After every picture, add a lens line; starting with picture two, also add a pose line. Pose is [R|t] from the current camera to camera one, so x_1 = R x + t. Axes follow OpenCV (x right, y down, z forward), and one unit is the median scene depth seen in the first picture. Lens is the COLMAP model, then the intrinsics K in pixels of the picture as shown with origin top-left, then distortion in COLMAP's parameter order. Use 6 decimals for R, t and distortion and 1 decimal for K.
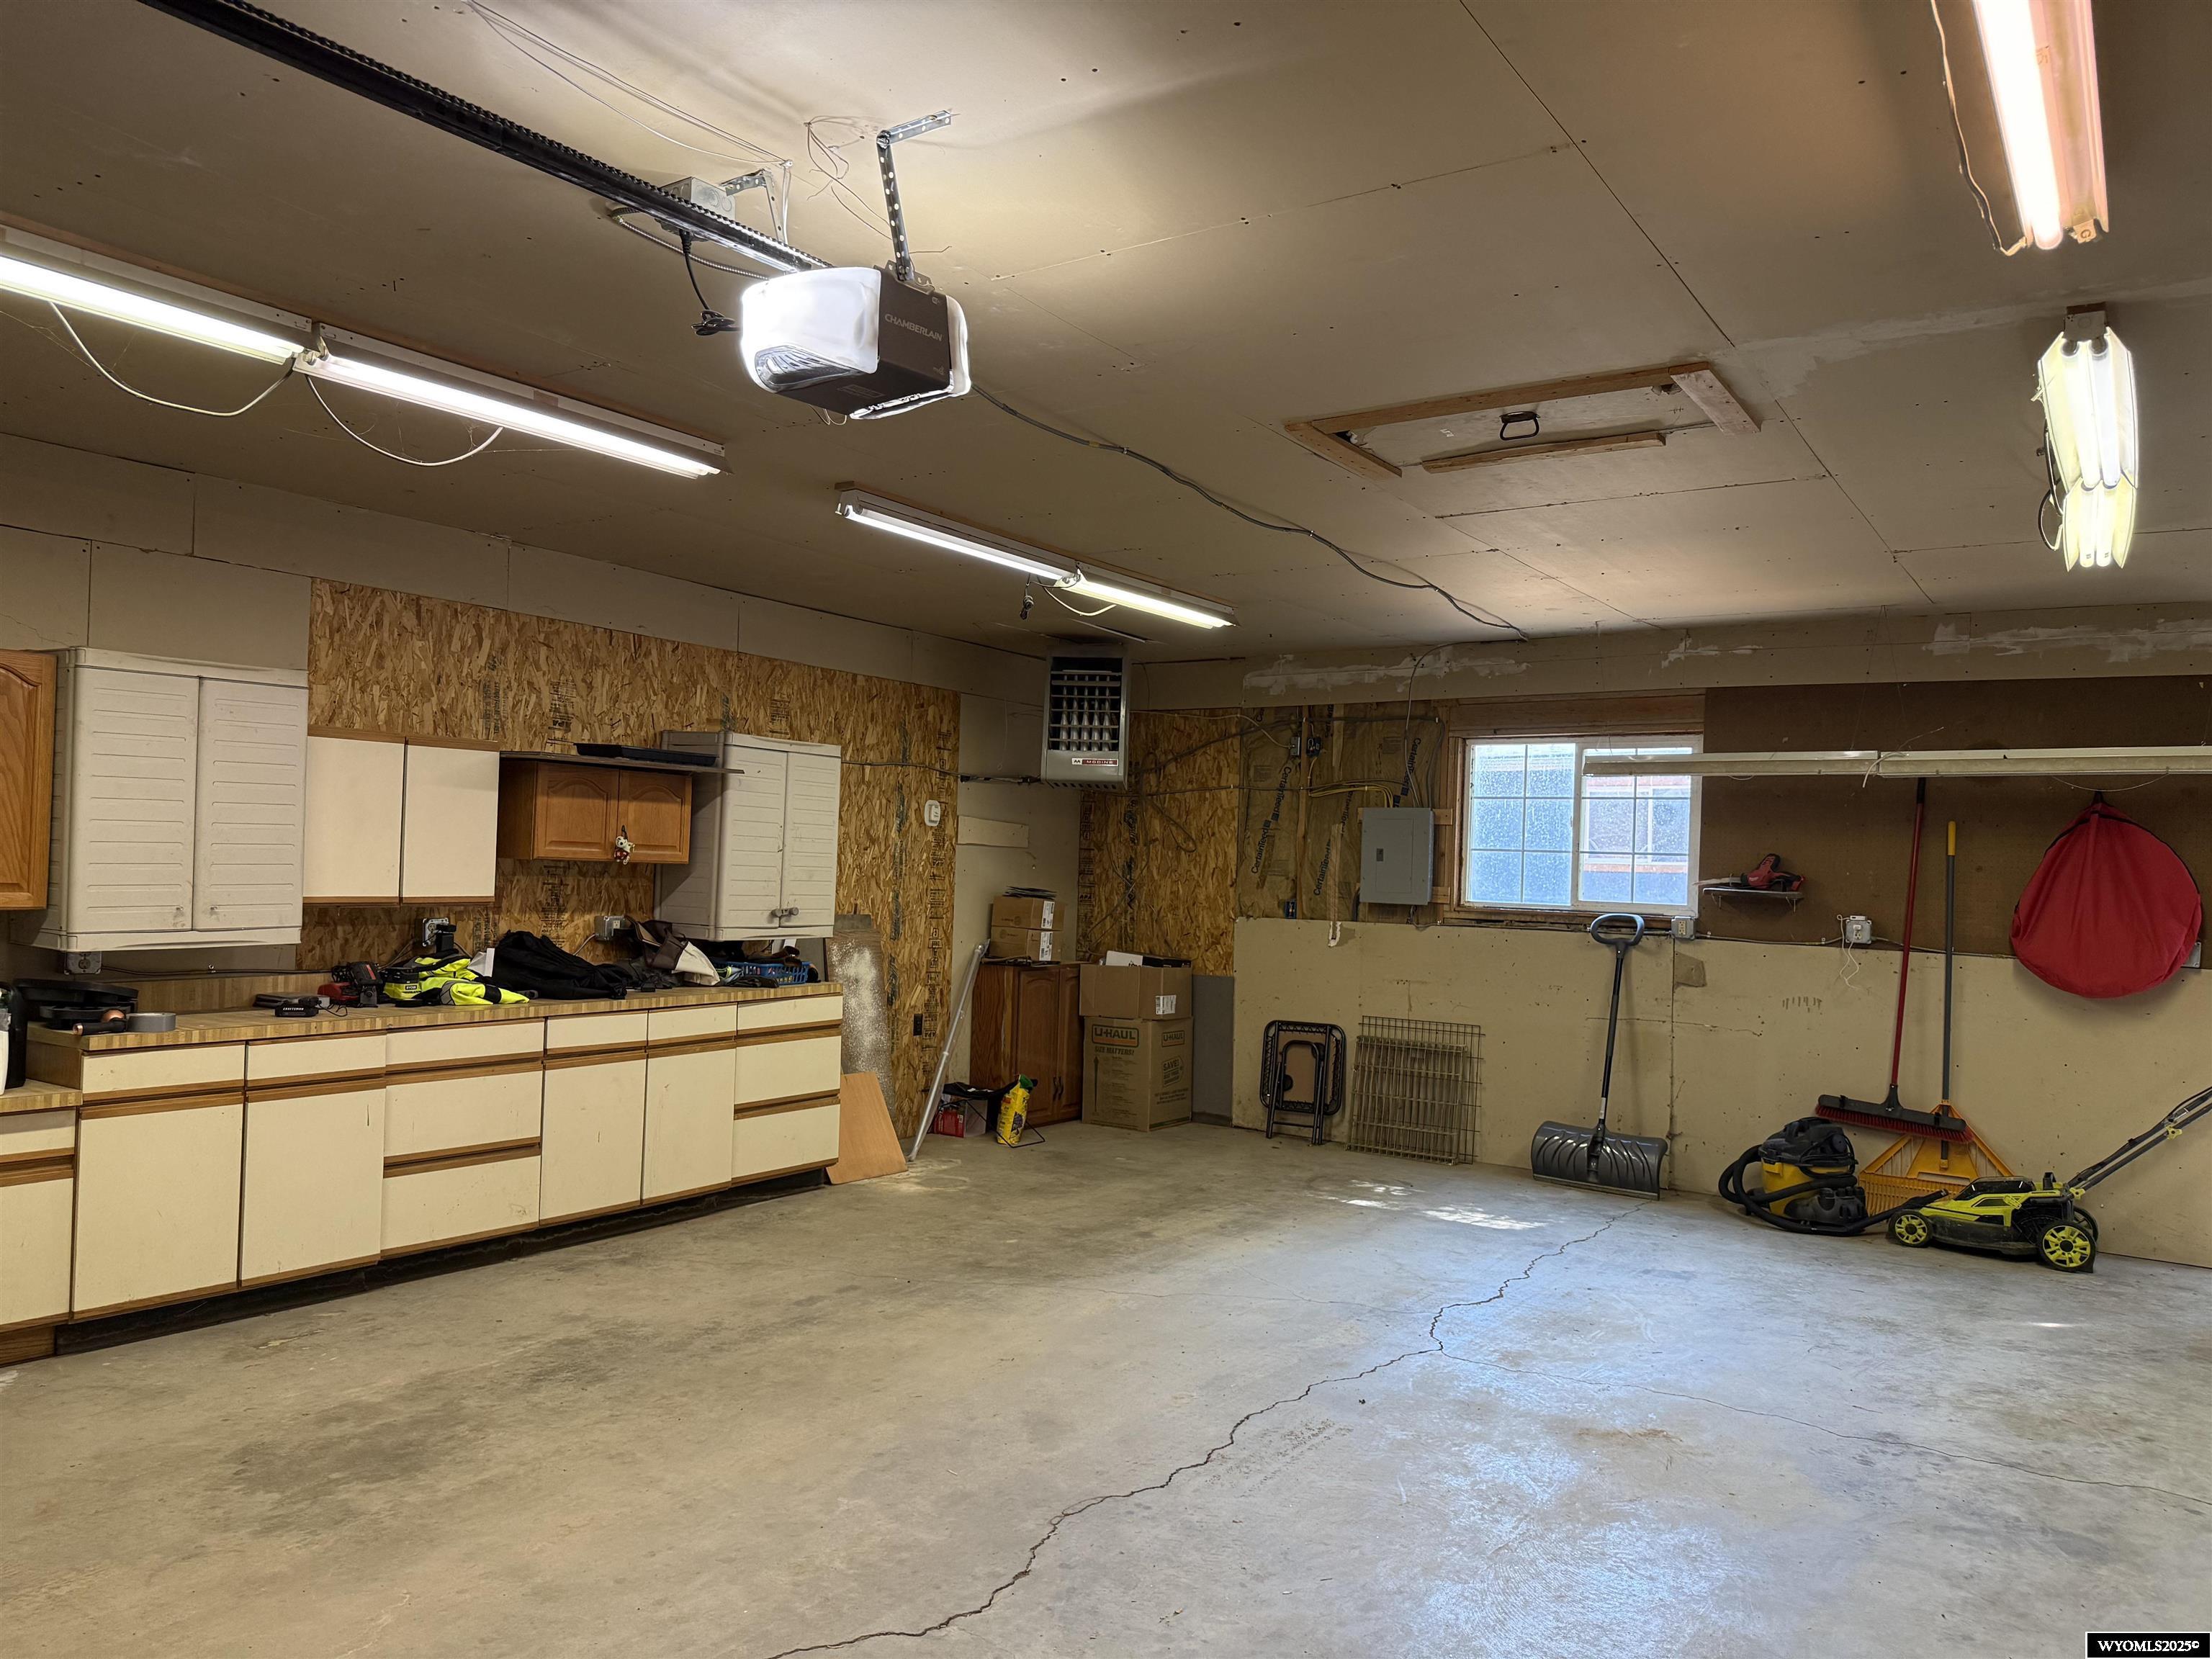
lens RADIAL K [[1558.4, 0, 1106.5], [0, 1558.4, 823.5], [0, 0, 1]] dist [-0.047162, -0.006159]
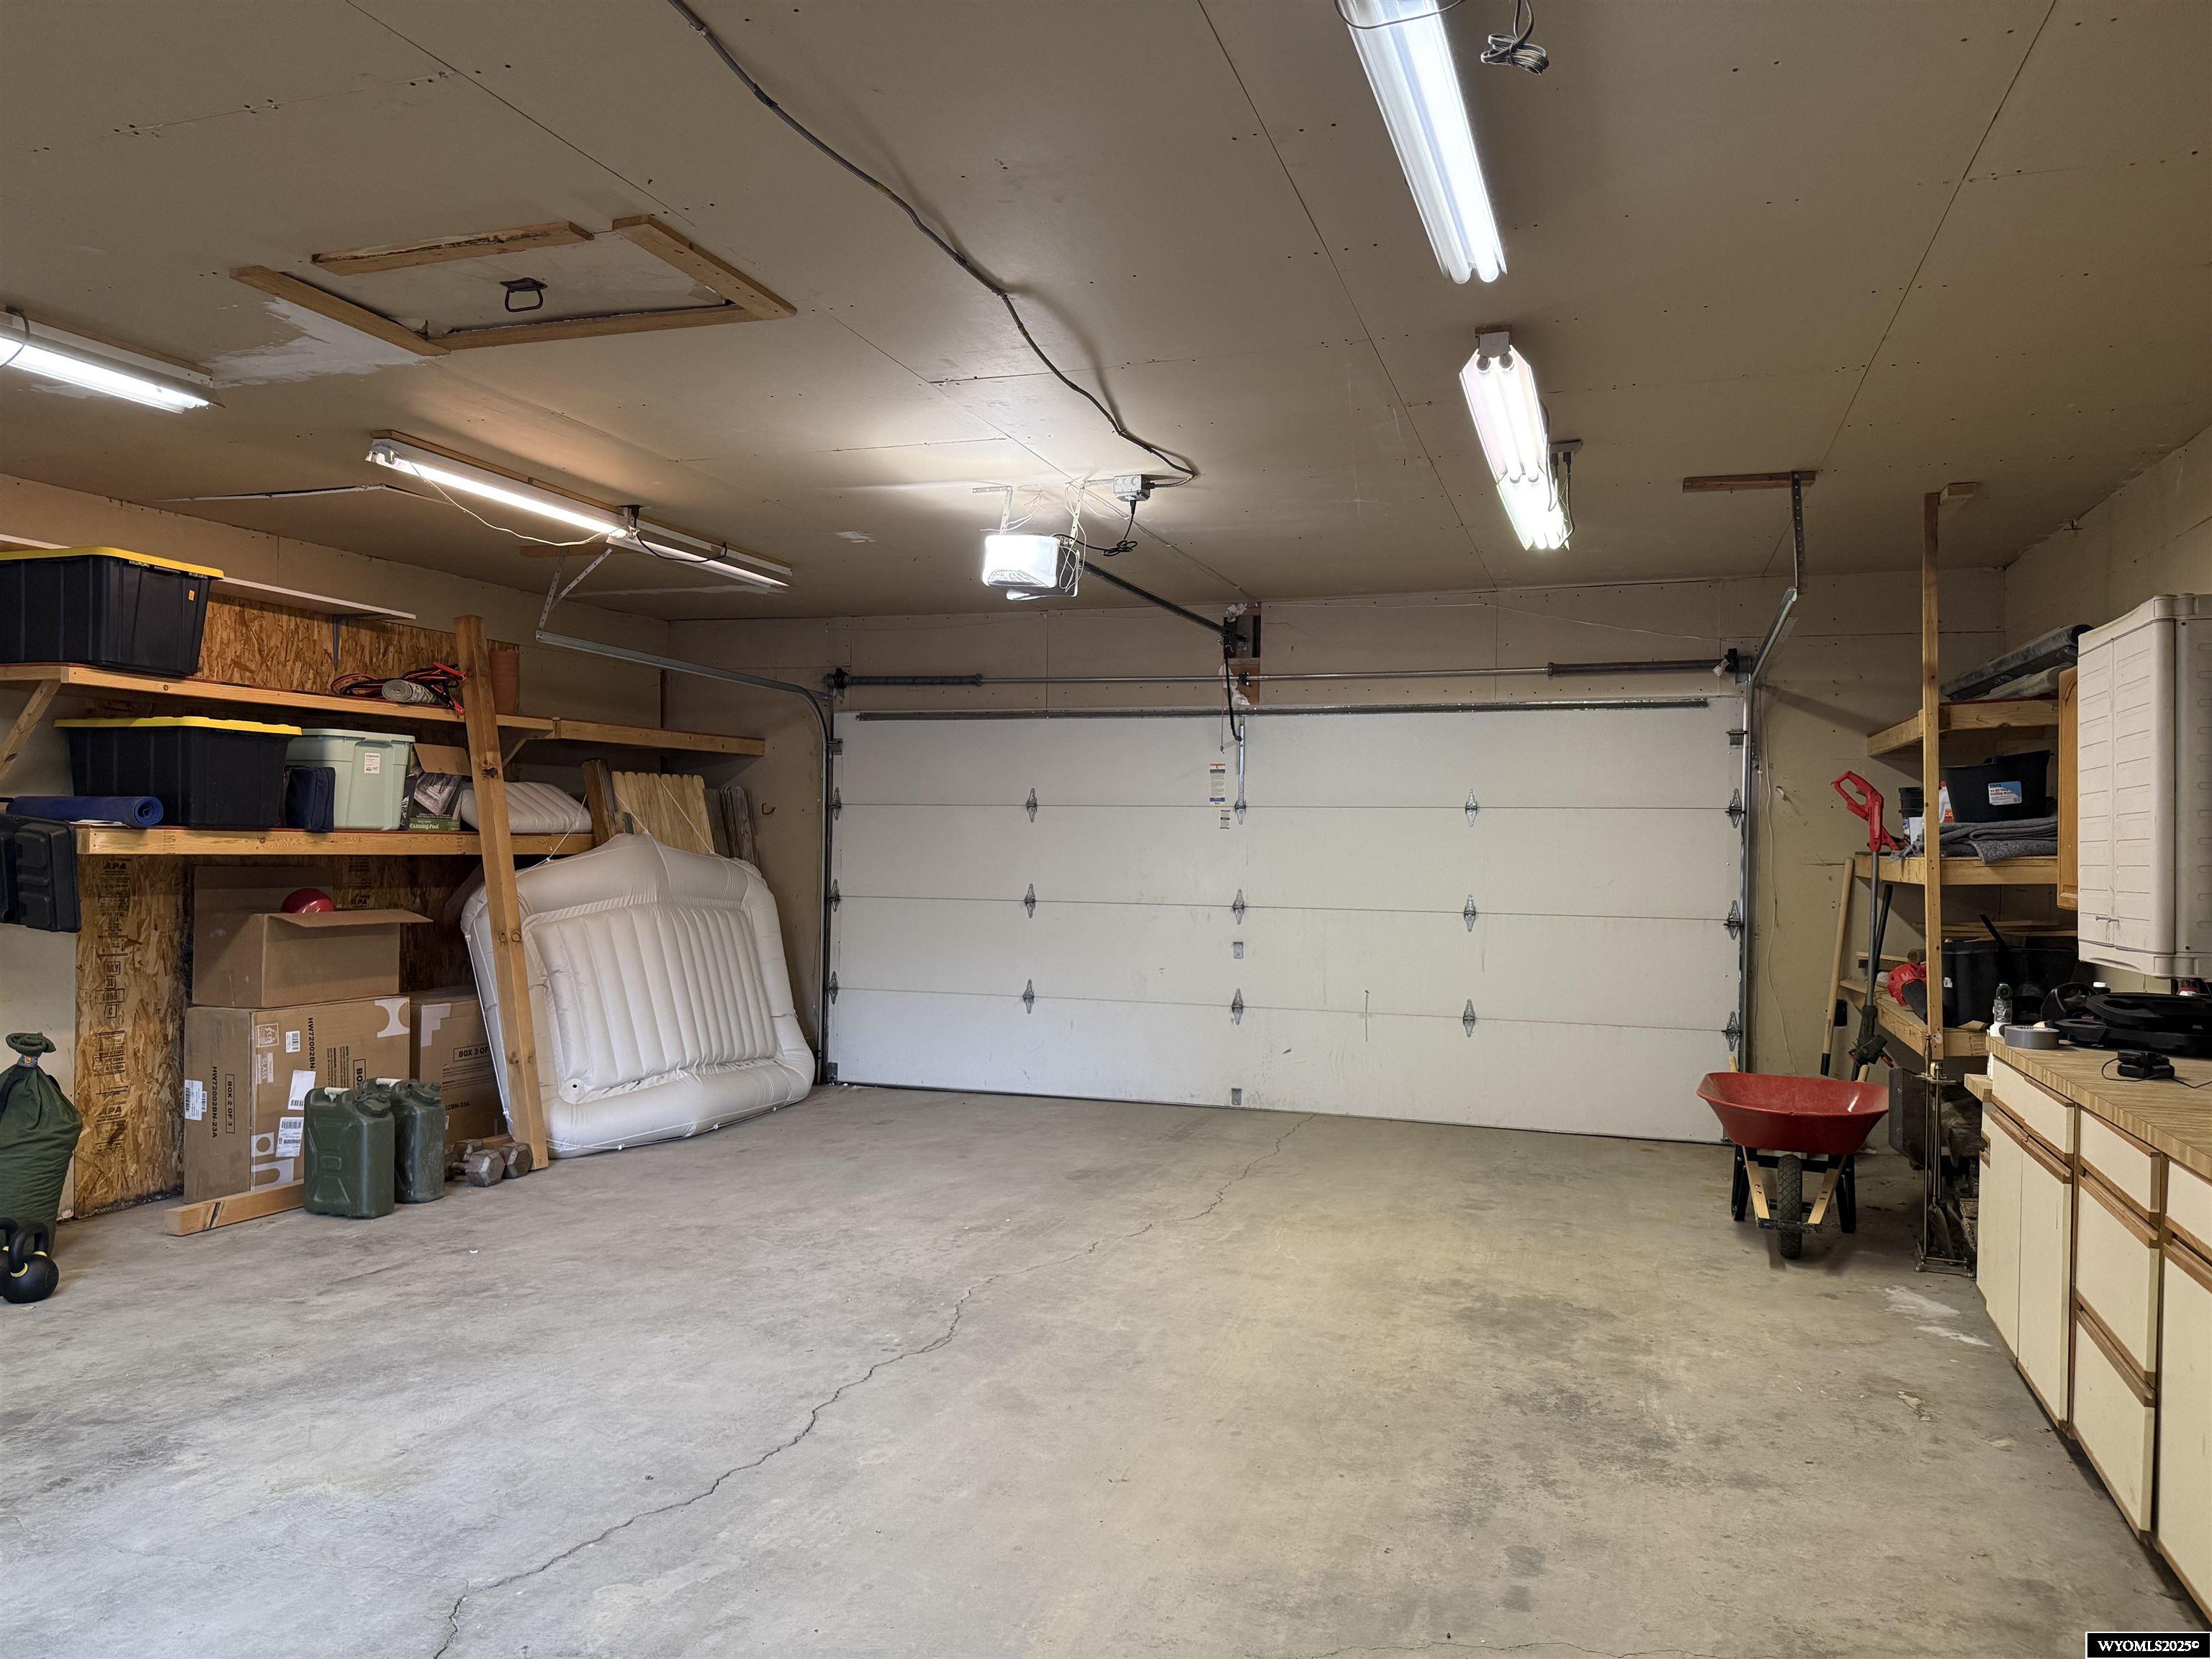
lens RADIAL K [[1558.4, 0, 1108.7], [0, 1558.4, 840.0], [0, 0, 1]] dist [-0.047162, -0.006159]
pose [[-0.963835, -0.041879, -0.263188, 0.167139], [-0.035437, 0.998946, -0.029177, 0.064428], [0.264133, -0.018795, -0.964303, 1.919867]]
